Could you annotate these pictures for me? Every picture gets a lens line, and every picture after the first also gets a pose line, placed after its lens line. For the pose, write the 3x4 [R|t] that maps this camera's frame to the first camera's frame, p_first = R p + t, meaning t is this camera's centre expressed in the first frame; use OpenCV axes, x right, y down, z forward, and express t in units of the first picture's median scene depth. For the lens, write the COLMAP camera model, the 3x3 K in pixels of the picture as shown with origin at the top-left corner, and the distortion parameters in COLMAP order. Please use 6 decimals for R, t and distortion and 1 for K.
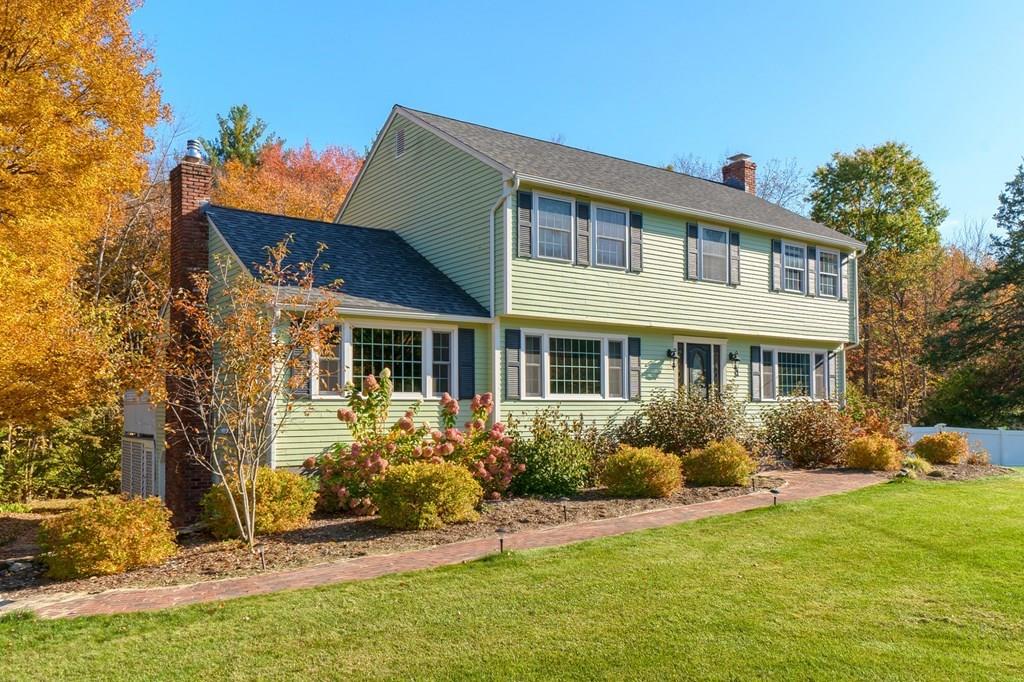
lens RADIAL K [[758.5, 0, 512.0], [0, 758.5, 341.0], [0, 0, 1]] dist [0.003911, 0.000459]
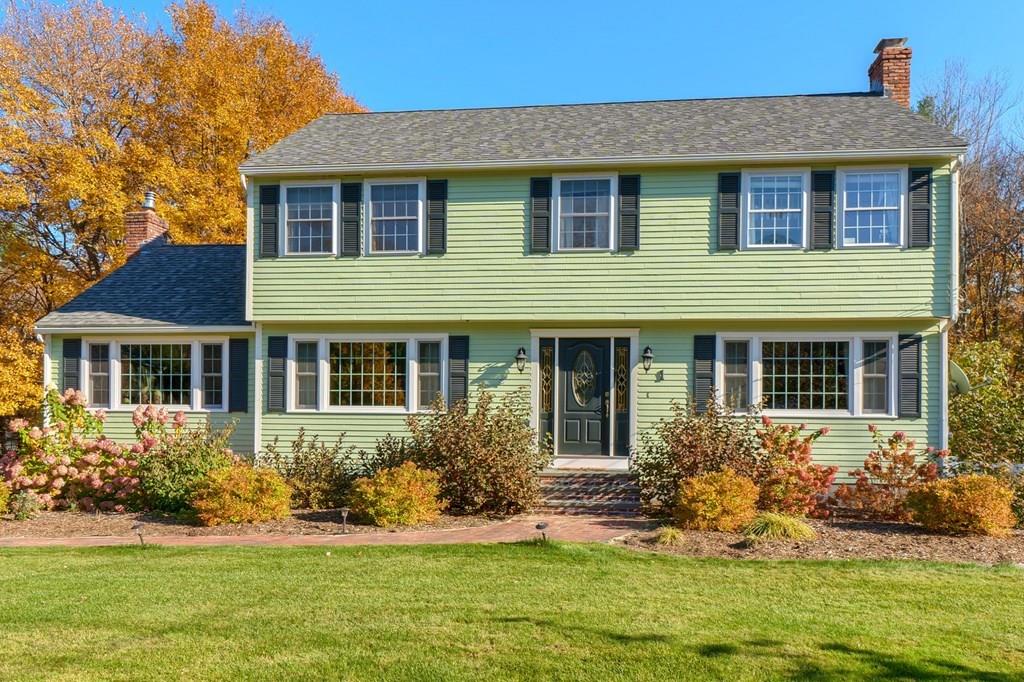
lens RADIAL K [[699.6, 0, 511.1], [0, 699.6, 376.3], [0, 0, 1]] dist [0.007766, 0.001087]
pose [[0.764603, -0.032825, -0.643665, 0.719121], [0.044663, 0.999000, 0.002109, 0.041503], [0.642952, -0.030361, 0.765304, 0.492312]]
